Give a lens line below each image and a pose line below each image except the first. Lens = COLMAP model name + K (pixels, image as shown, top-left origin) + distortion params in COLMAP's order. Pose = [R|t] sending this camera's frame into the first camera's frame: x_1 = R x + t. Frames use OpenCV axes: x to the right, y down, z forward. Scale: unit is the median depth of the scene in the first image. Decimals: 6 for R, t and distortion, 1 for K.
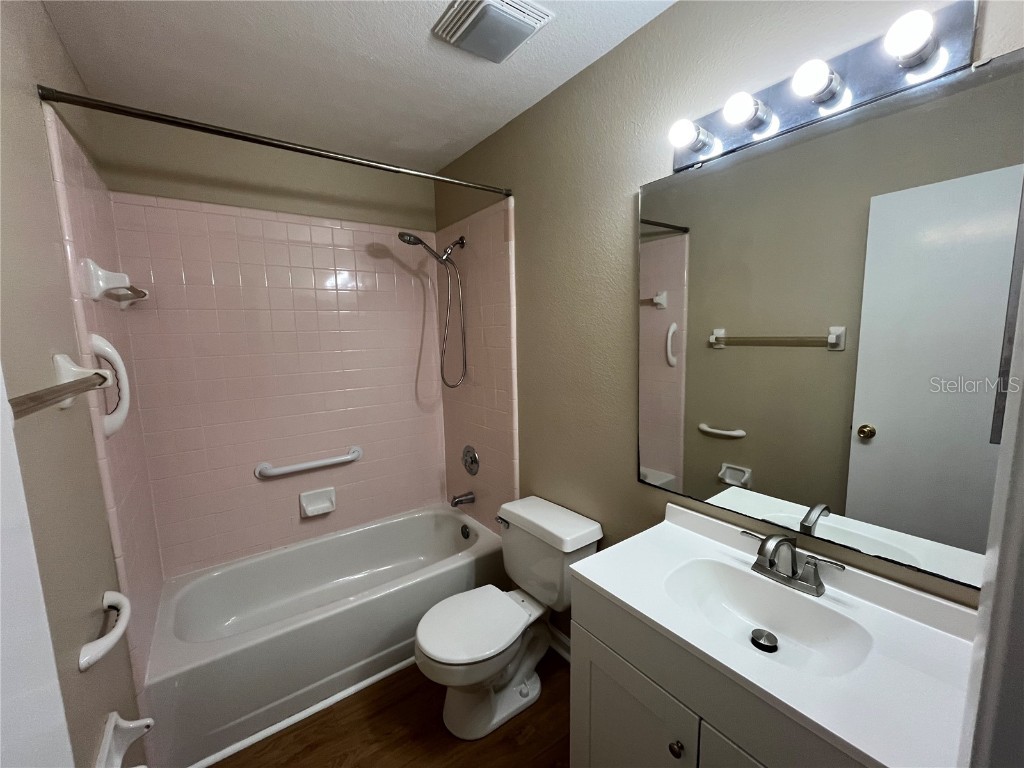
lens RADIAL K [[414.7, 0, 511.7], [0, 414.7, 387.5], [0, 0, 1]] dist [-0.003713, 0.001139]
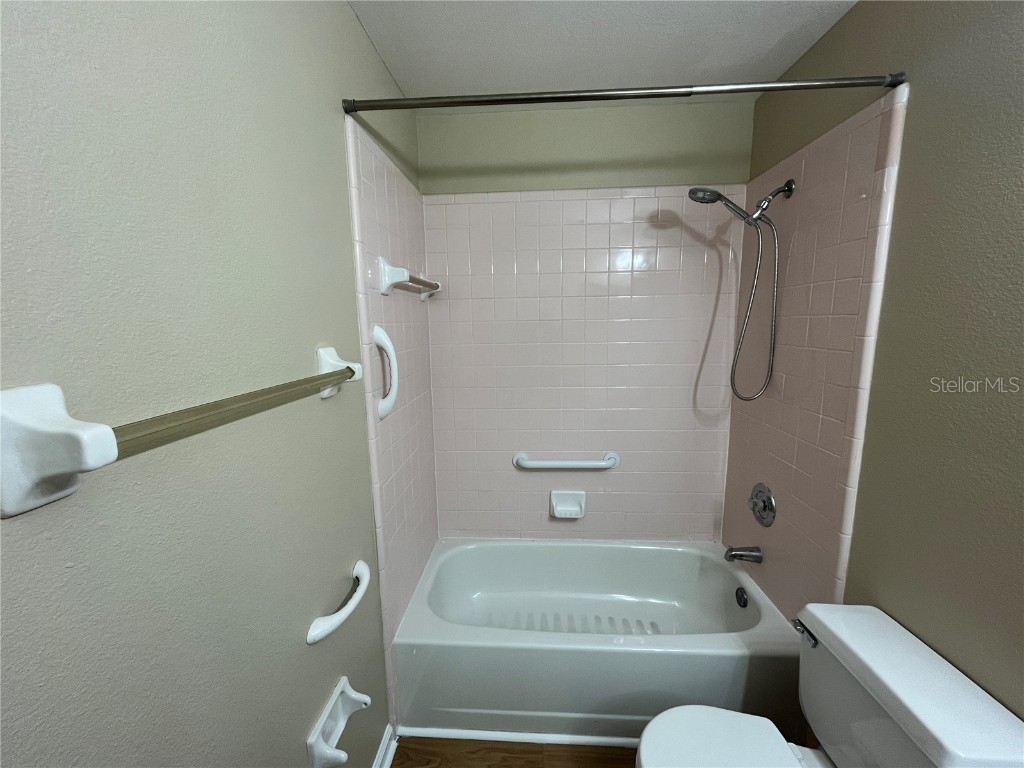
lens RADIAL K [[414.7, 0, 510.0], [0, 414.7, 386.1], [0, 0, 1]] dist [-0.003713, 0.001139]
pose [[0.771942, 0.111971, -0.625754, -0.014168], [-0.085805, 0.993710, 0.071962, -0.044284], [0.629875, -0.001857, 0.776694, 0.205215]]
